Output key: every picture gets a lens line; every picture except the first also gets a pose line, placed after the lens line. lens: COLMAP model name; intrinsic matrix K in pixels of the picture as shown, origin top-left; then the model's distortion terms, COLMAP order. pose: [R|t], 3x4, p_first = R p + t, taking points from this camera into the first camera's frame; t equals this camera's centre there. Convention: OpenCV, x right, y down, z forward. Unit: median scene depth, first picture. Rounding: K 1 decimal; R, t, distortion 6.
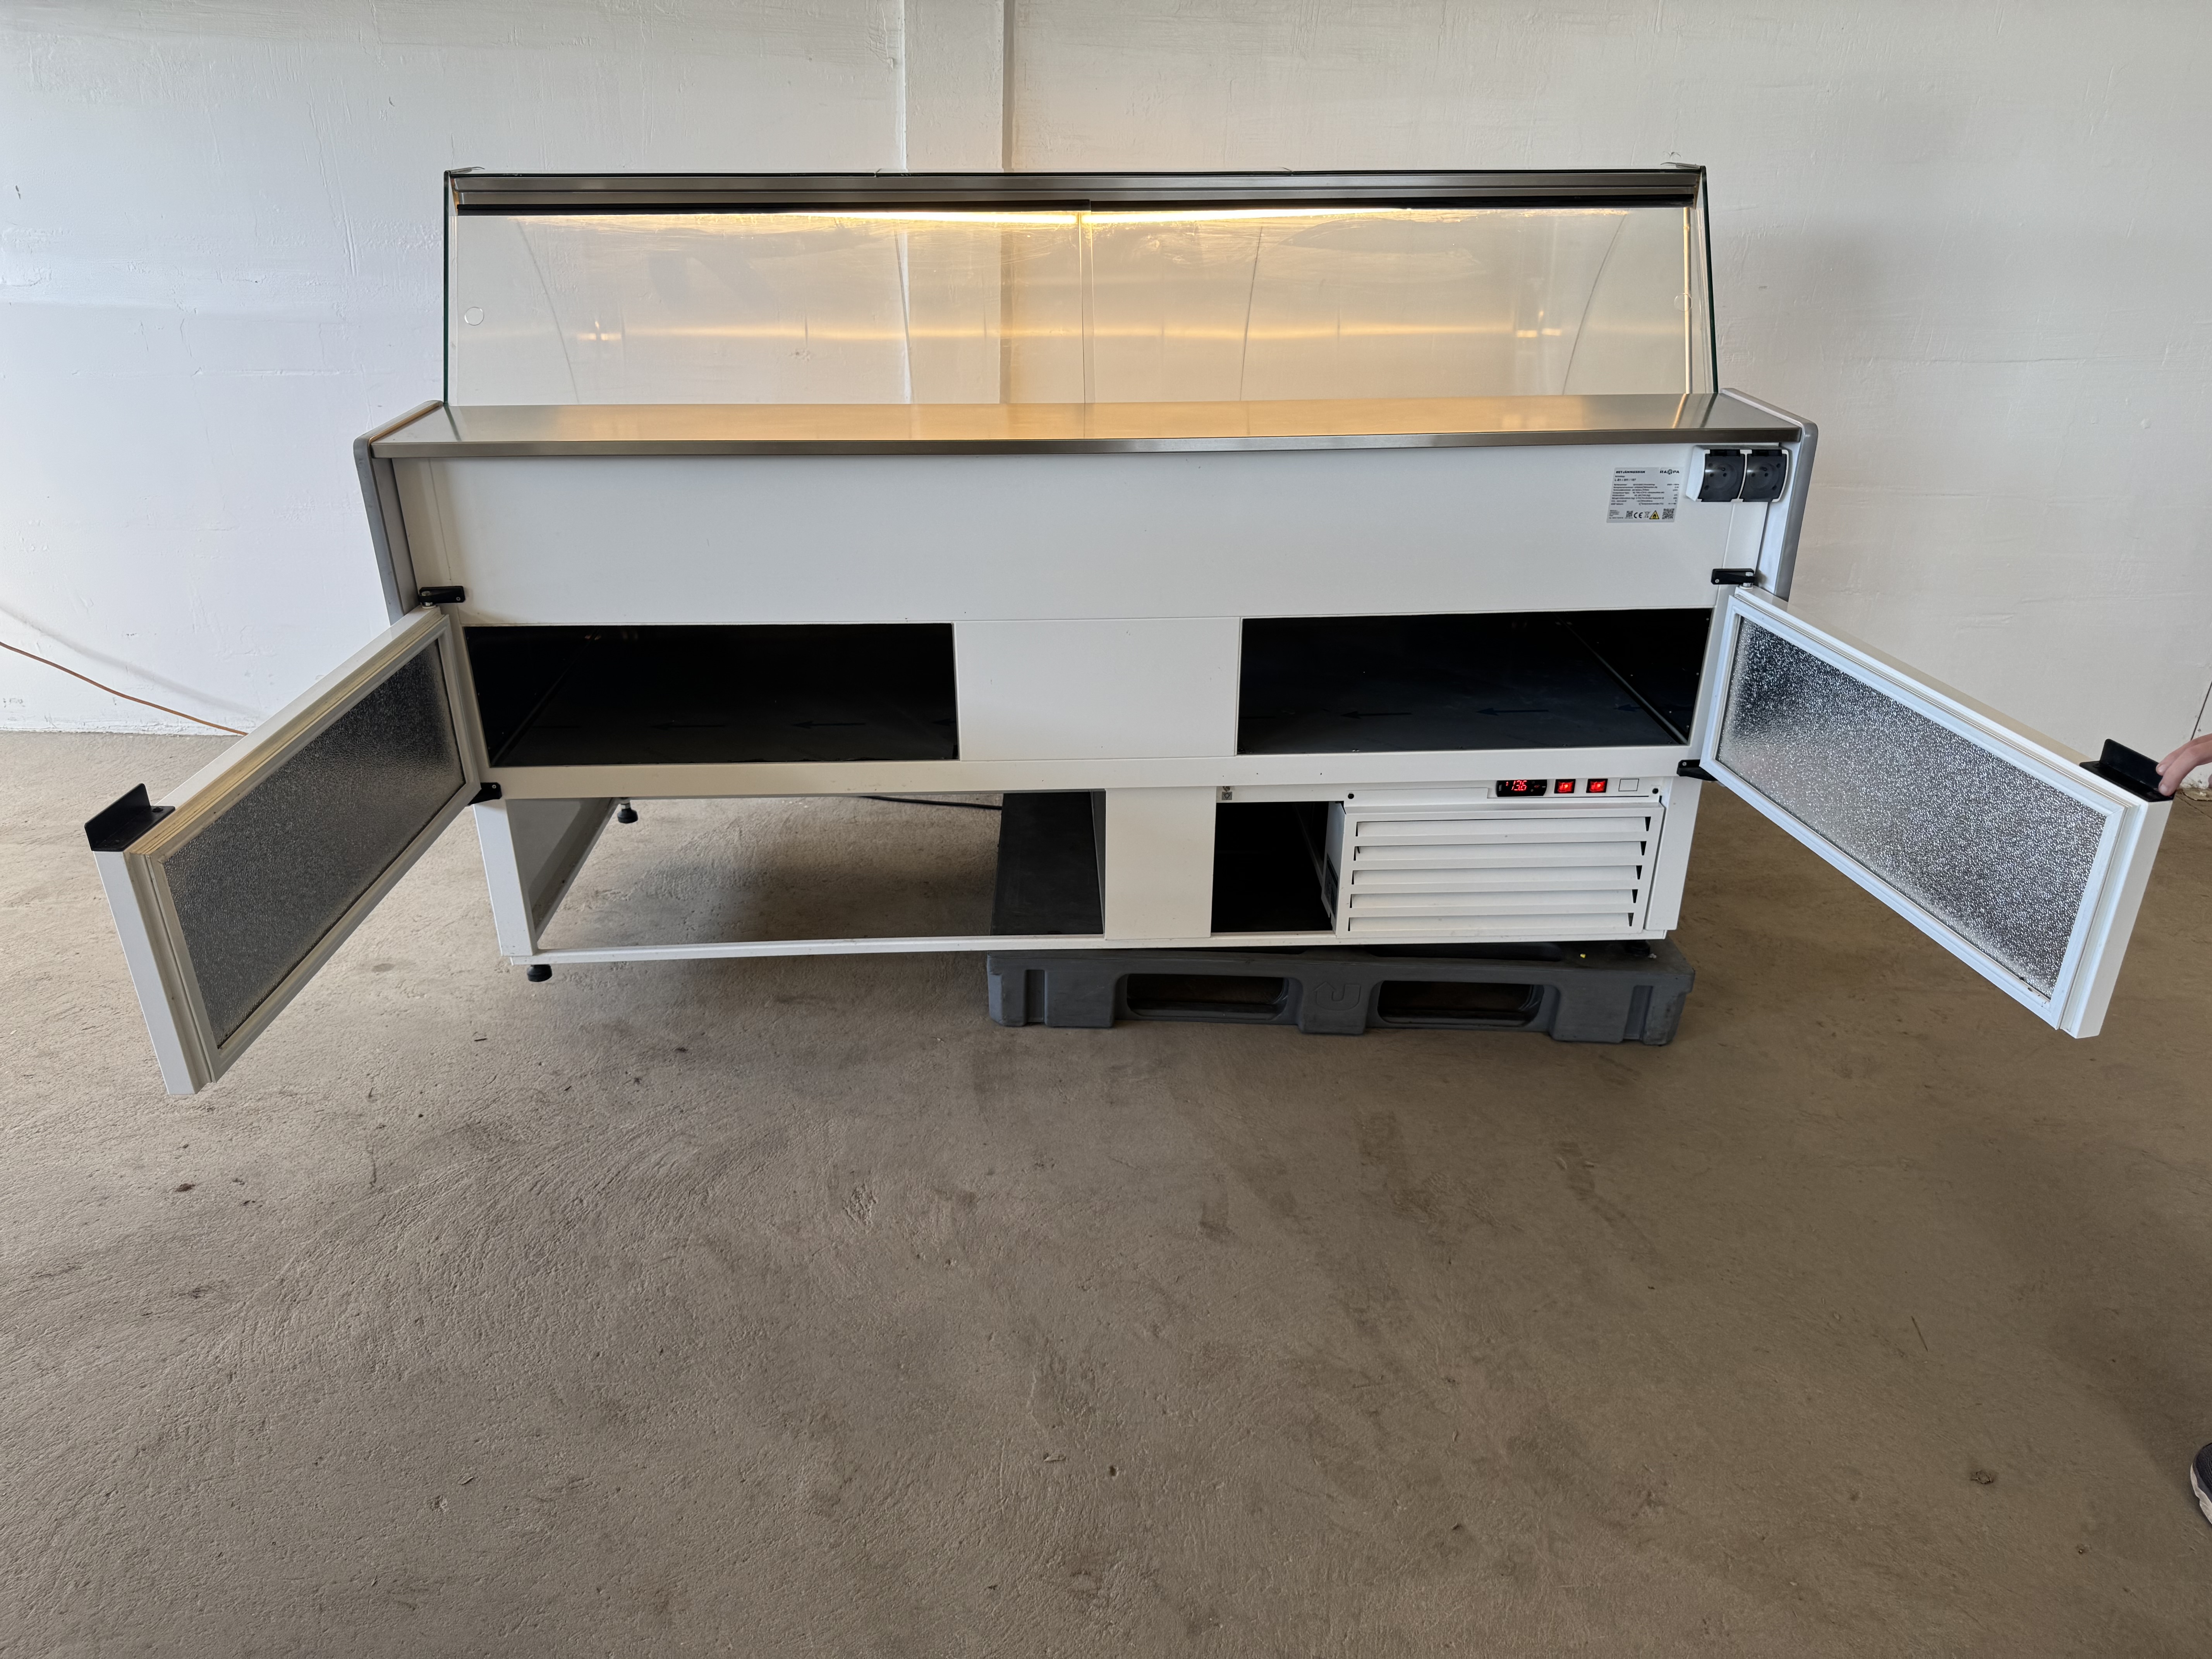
lens RADIAL K [[1557.9, 0, 1106.0], [0, 1557.9, 829.5], [0, 0, 1]] dist [0.063590, -0.100344]
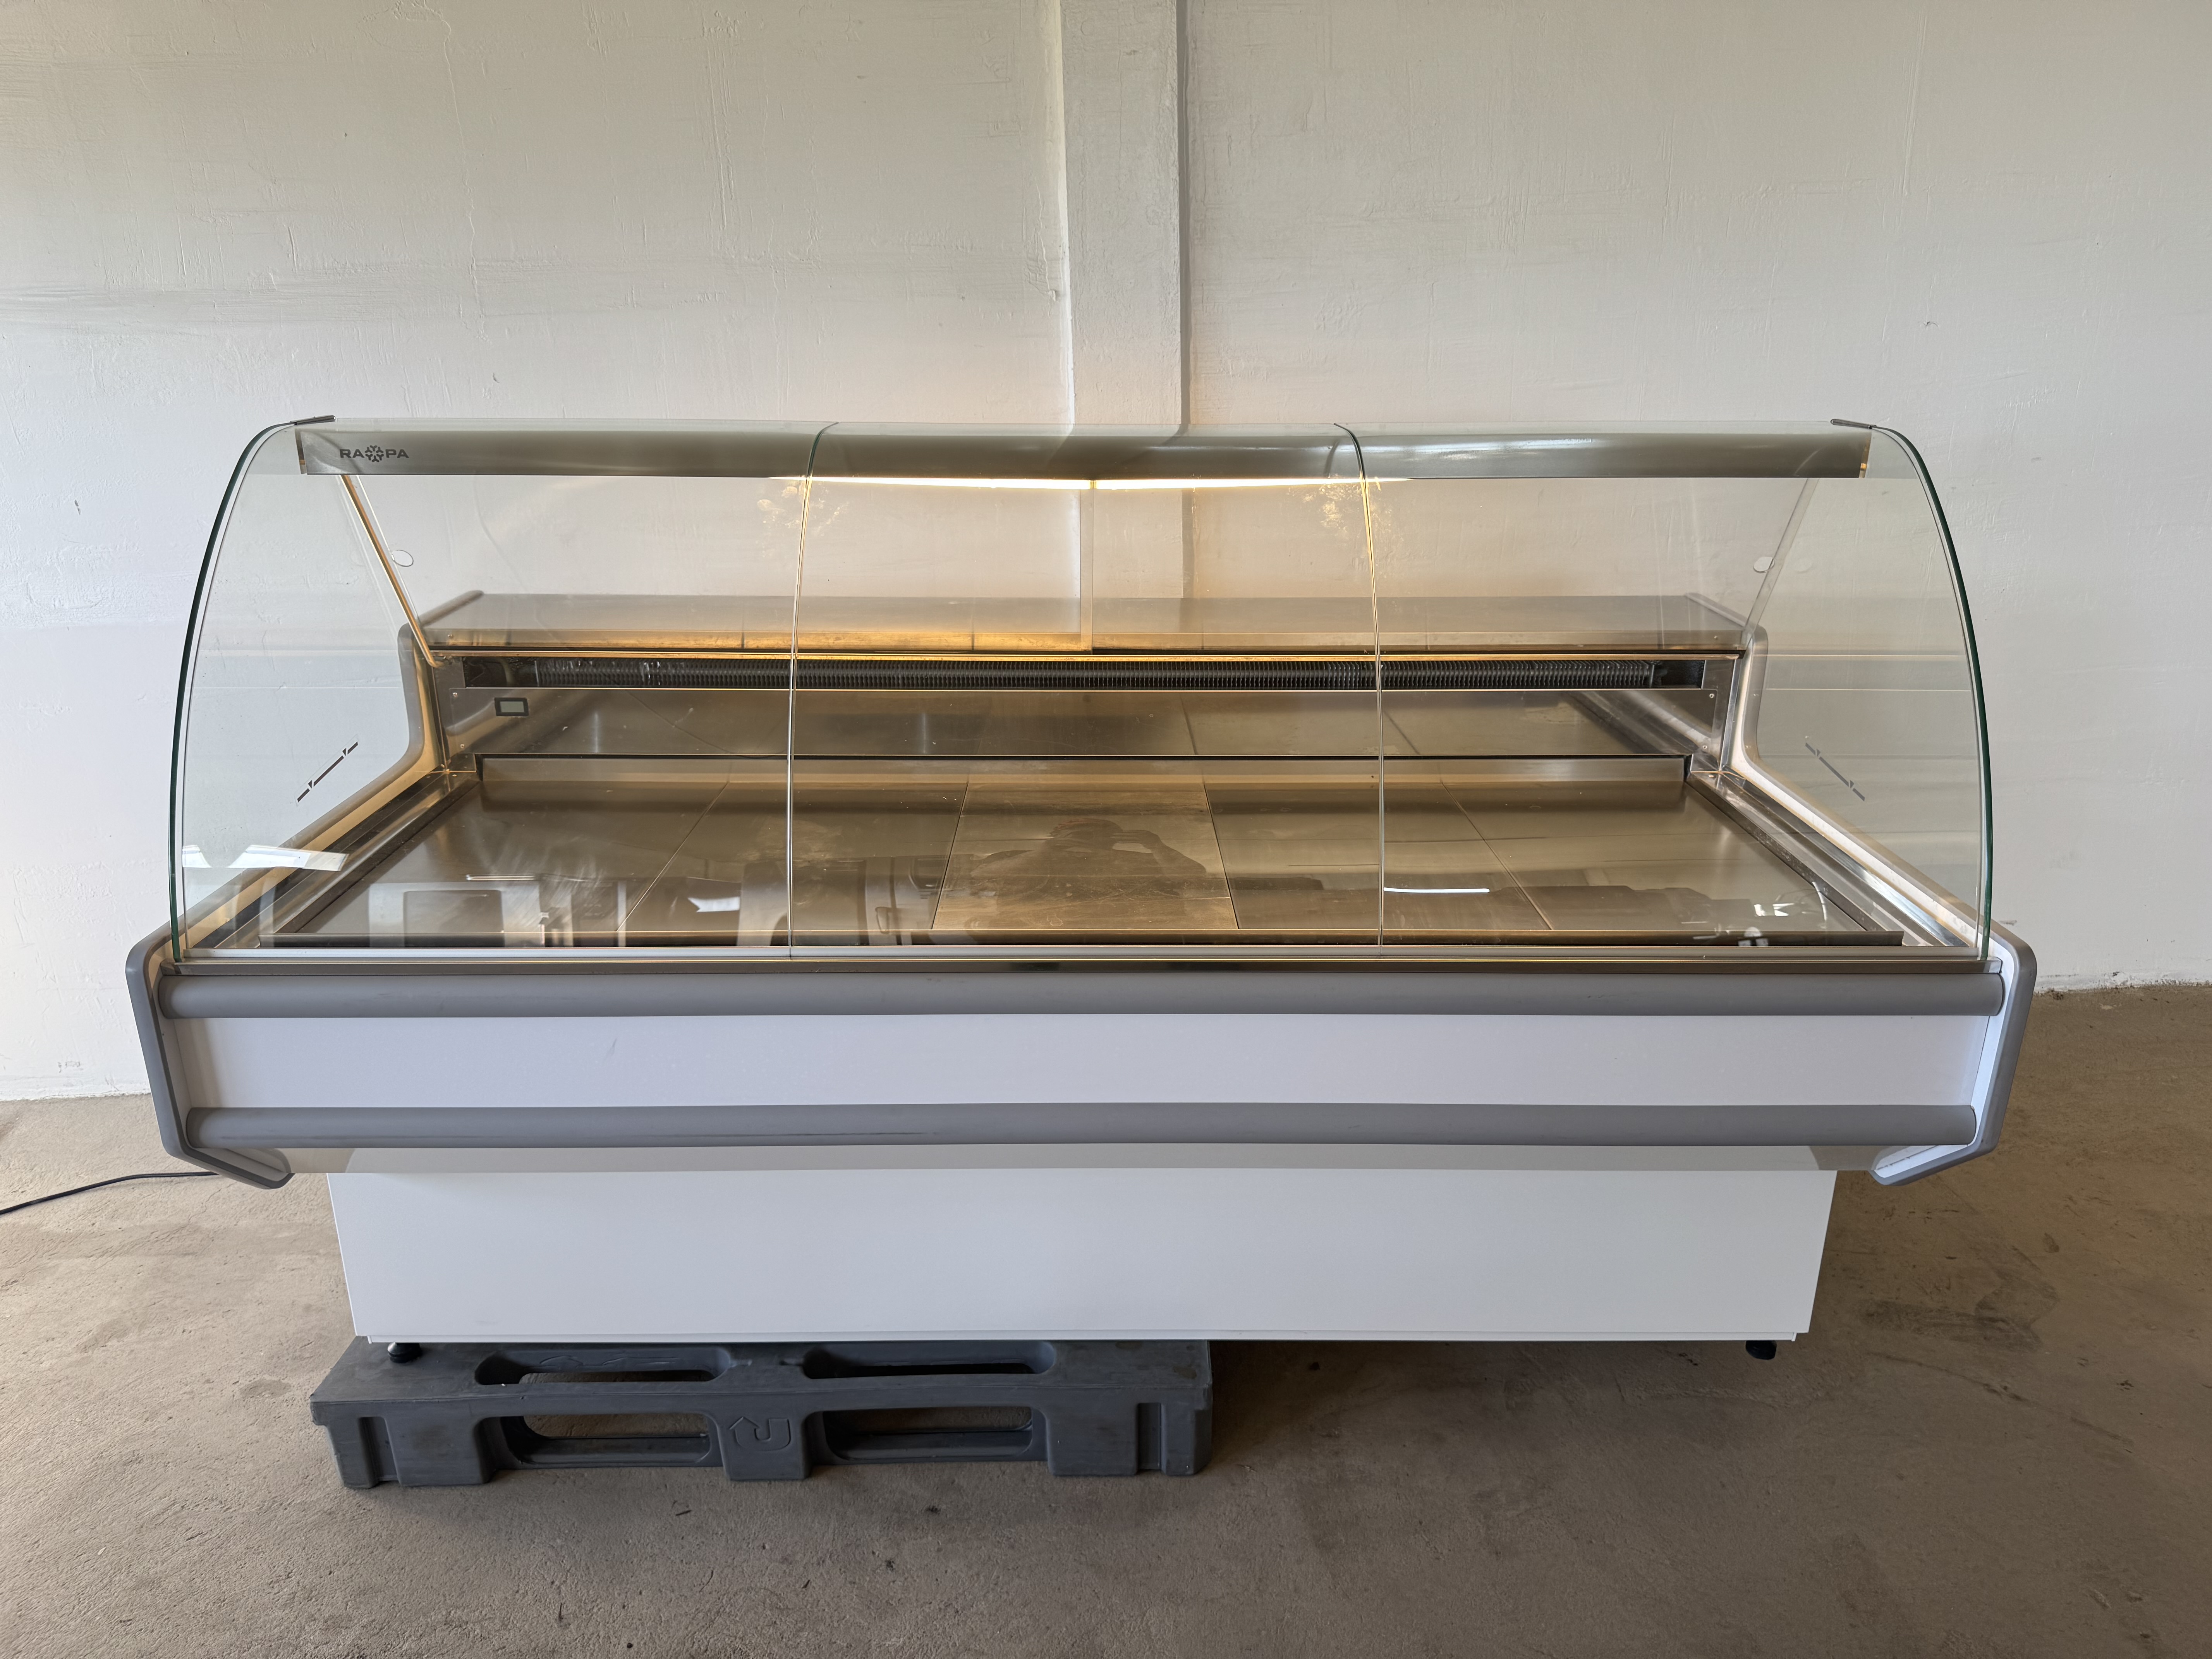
lens RADIAL K [[1582.8, 0, 1102.1], [0, 1582.8, 829.4], [0, 0, 1]] dist [-0.004824, -0.004558]
pose [[0.997068, -0.076426, -0.003738, -0.153878], [0.075657, 0.991982, -0.101230, -0.112359], [0.011445, 0.100650, 0.994856, 0.167326]]
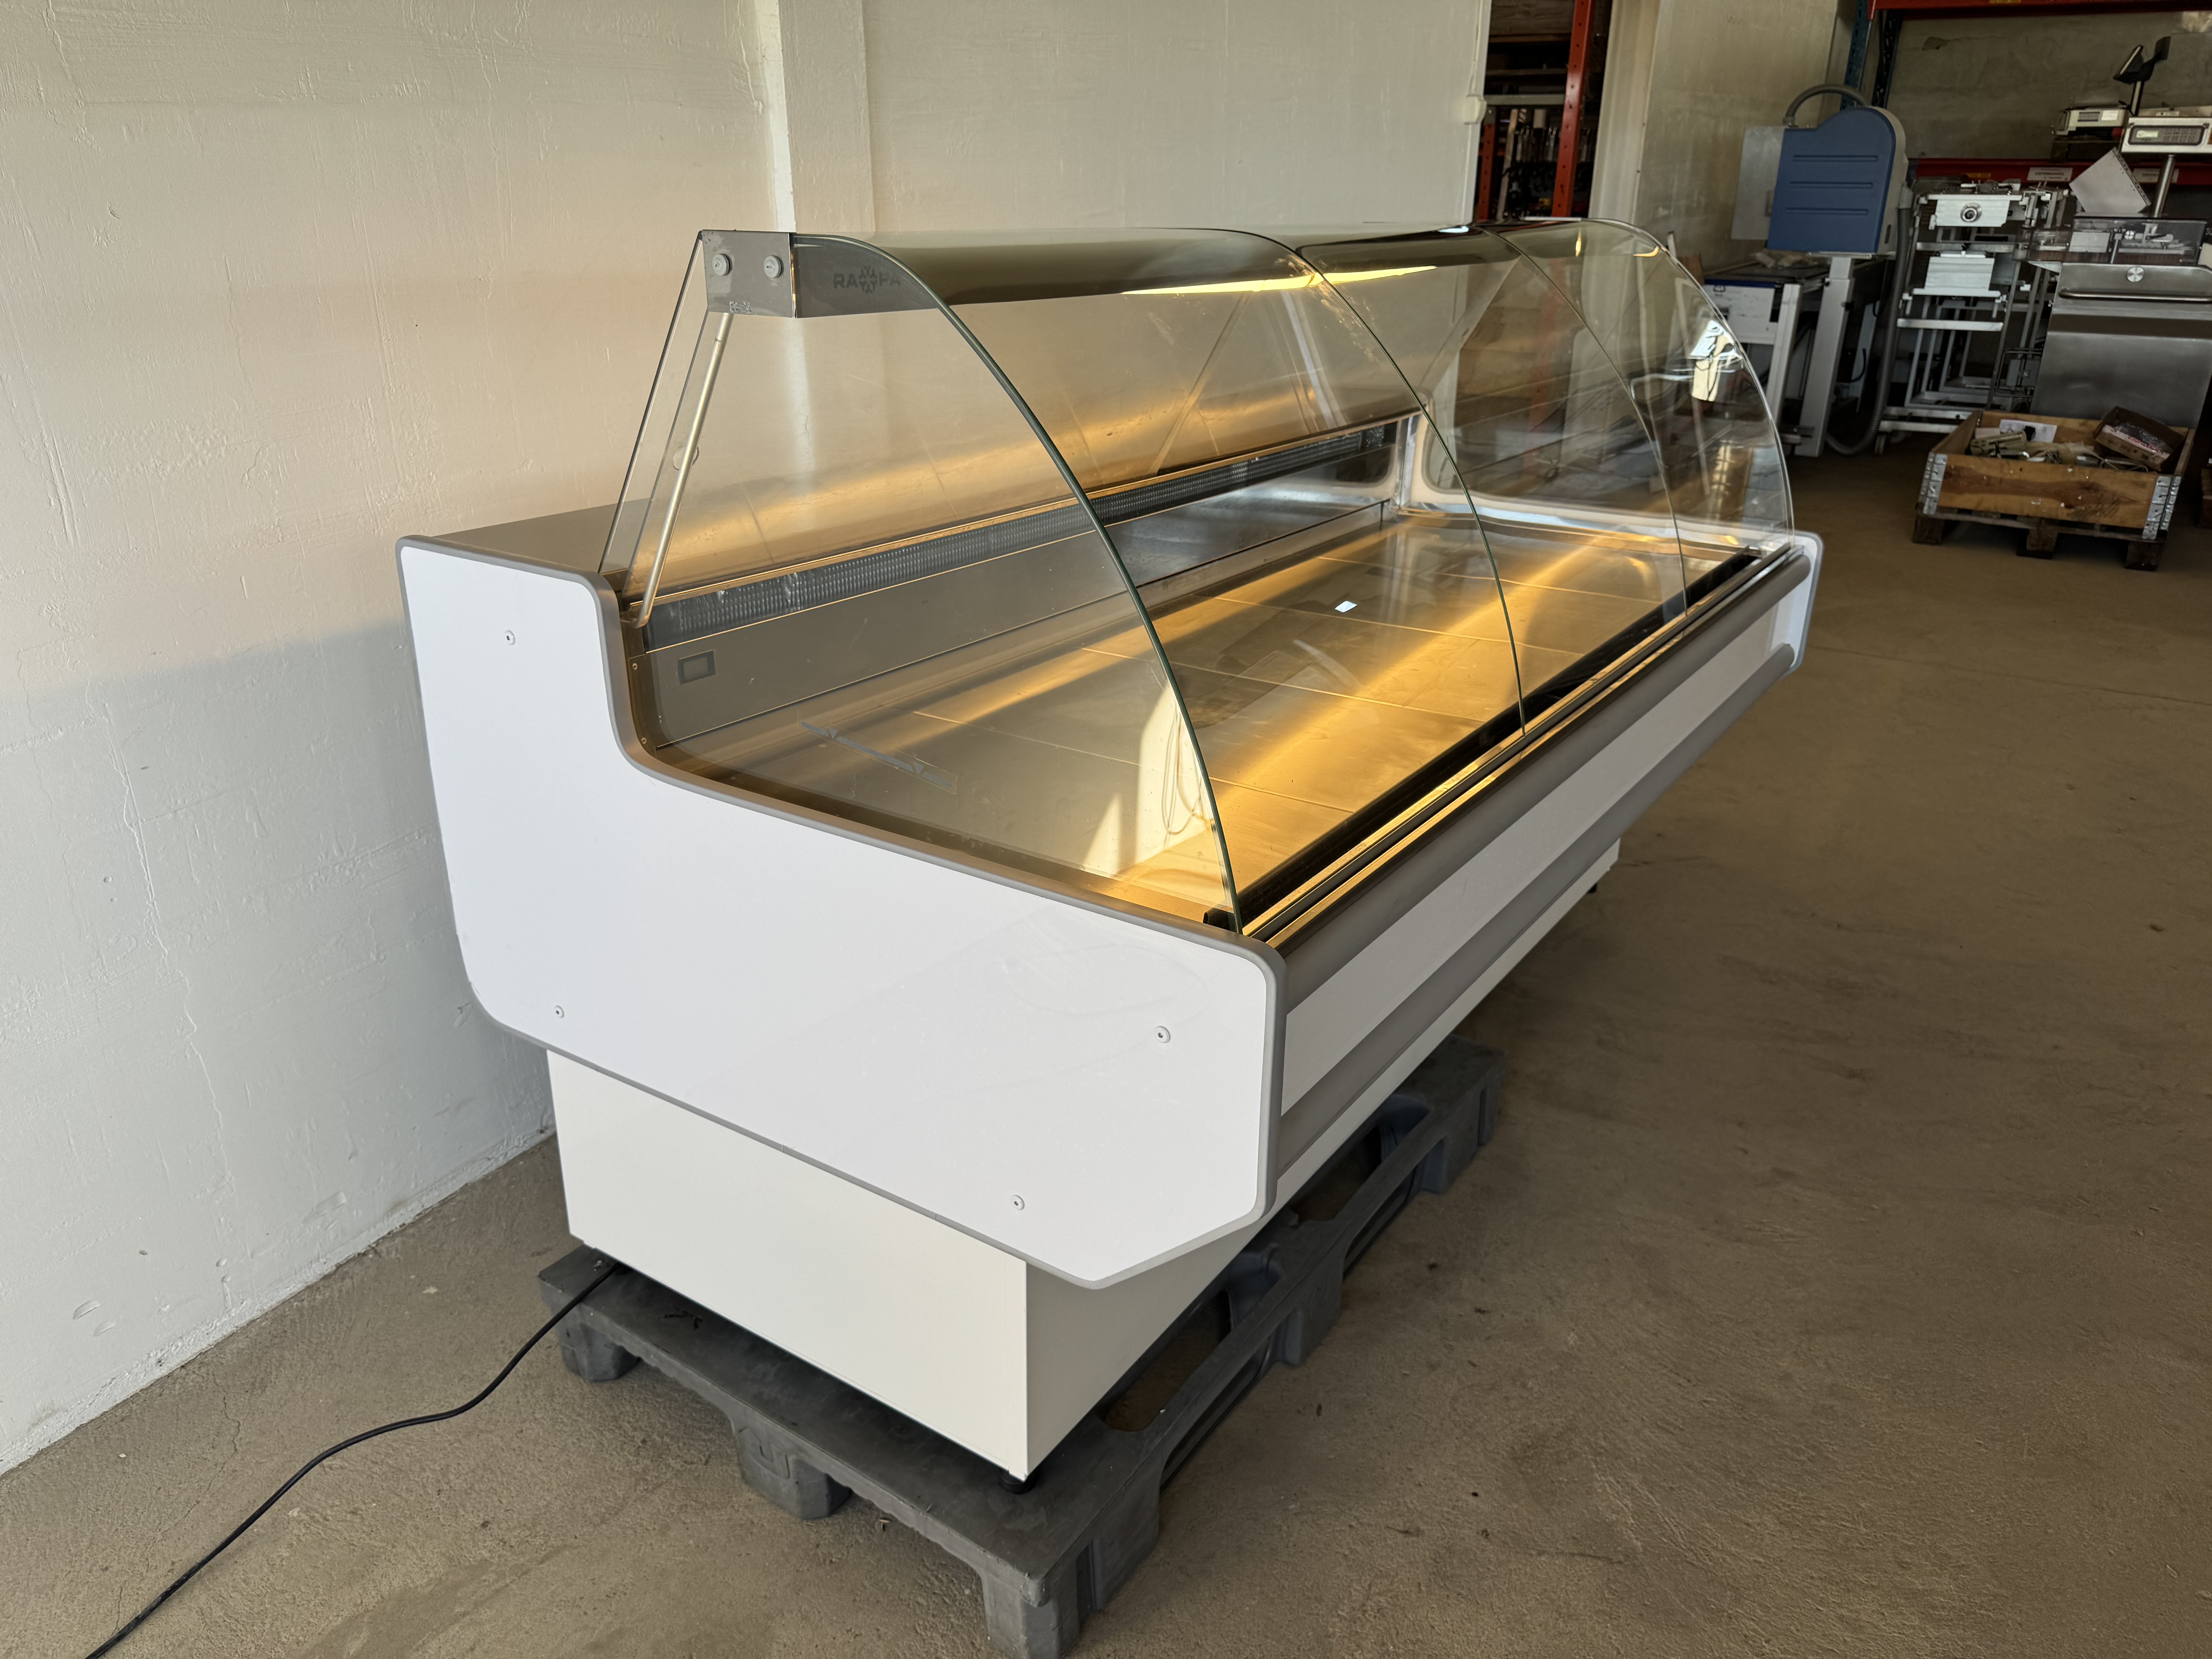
lens RADIAL K [[1572.0, 0, 1096.4], [0, 1572.0, 830.5], [0, 0, 1]] dist [0.000189, -0.007073]
pose [[0.546888, -0.379085, 0.746463, -0.900385], [0.376659, 0.907689, 0.185007, -0.295612], [-0.747690, 0.179984, 0.639191, 0.539113]]
